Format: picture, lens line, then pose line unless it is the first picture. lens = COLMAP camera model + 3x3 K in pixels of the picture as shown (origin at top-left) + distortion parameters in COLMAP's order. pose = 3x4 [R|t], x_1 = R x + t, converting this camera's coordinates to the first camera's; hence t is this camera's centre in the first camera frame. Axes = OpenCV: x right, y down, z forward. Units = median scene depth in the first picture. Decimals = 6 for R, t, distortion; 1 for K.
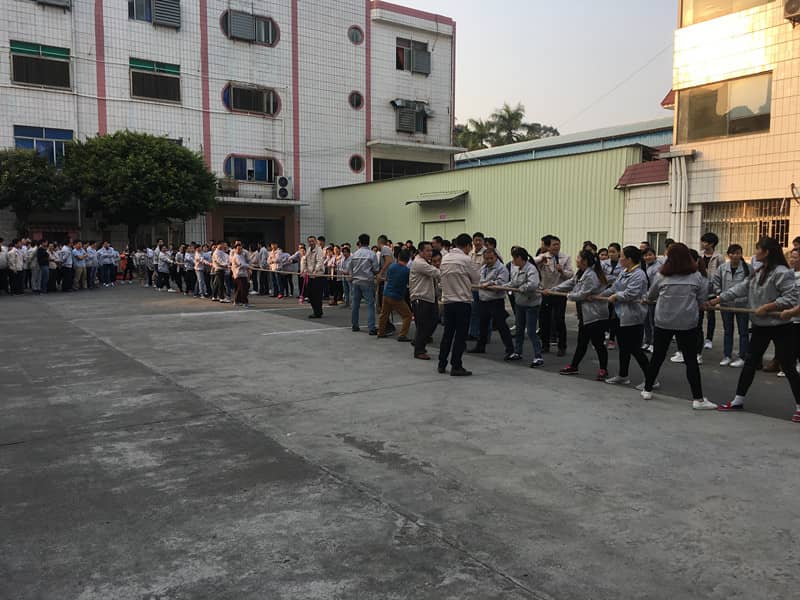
lens RADIAL K [[681.6, 0, 400.0], [0, 681.6, 300.0], [0, 0, 1]] dist [0.073536, -0.096330]
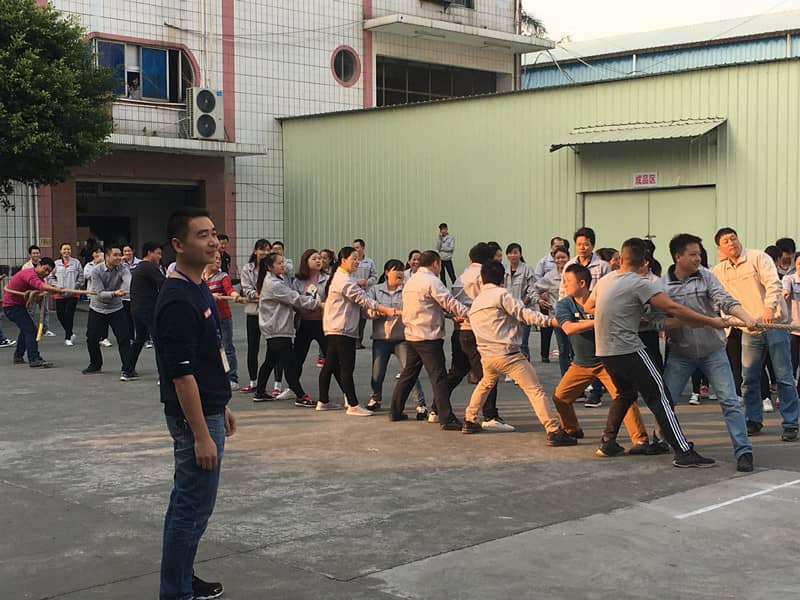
lens RADIAL K [[1219.8, 0, 400.0], [0, 1219.8, 300.0], [0, 0, 1]] dist [0.046214, 0.043441]
pose [[0.983843, -0.012129, 0.178624, -0.214524], [0.017987, 0.999351, -0.031216, -0.021106], [-0.178129, 0.033925, 0.983422, 0.240898]]
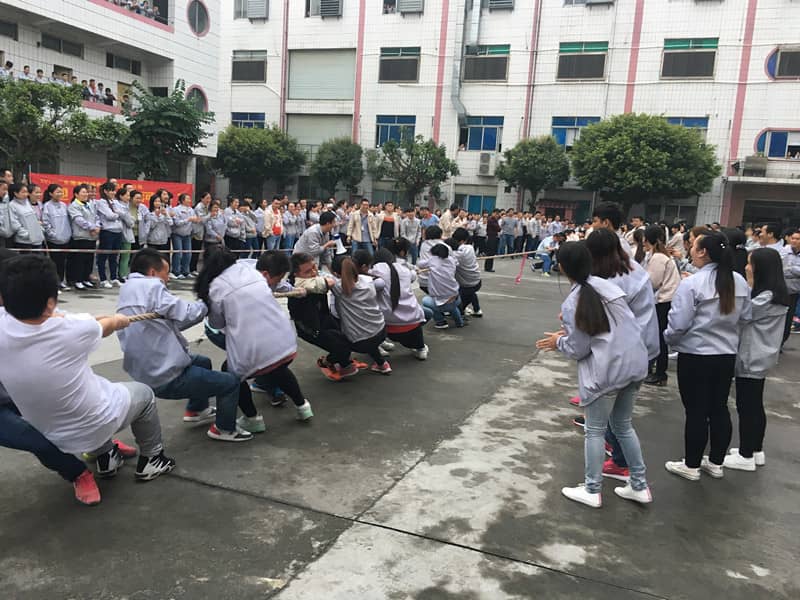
lens RADIAL K [[681.6, 0, 400.0], [0, 681.6, 300.0], [0, 0, 1]] dist [0.073536, -0.096330]
pose [[0.550165, 0.144766, -0.822412, 0.282052], [-0.129923, 0.987705, 0.086948, -0.011082], [0.824887, 0.059014, 0.562208, 0.132663]]
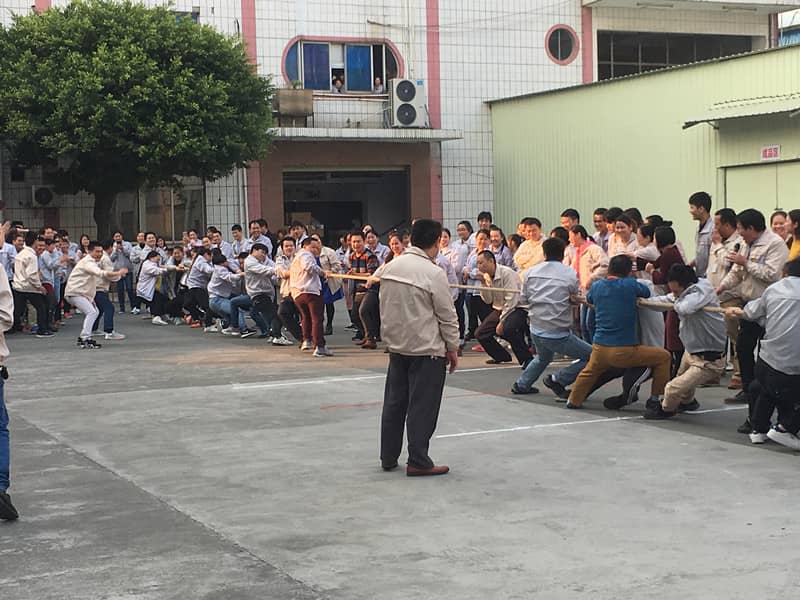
lens RADIAL K [[1443.6, 0, 400.0], [0, 1443.6, 300.0], [0, 0, 1]] dist [0.034031, -0.052695]
pose [[0.987831, -0.018259, -0.154456, -0.029188], [0.014070, 0.999504, -0.028175, -0.003340], [0.154893, 0.025659, 0.987598, 0.039060]]
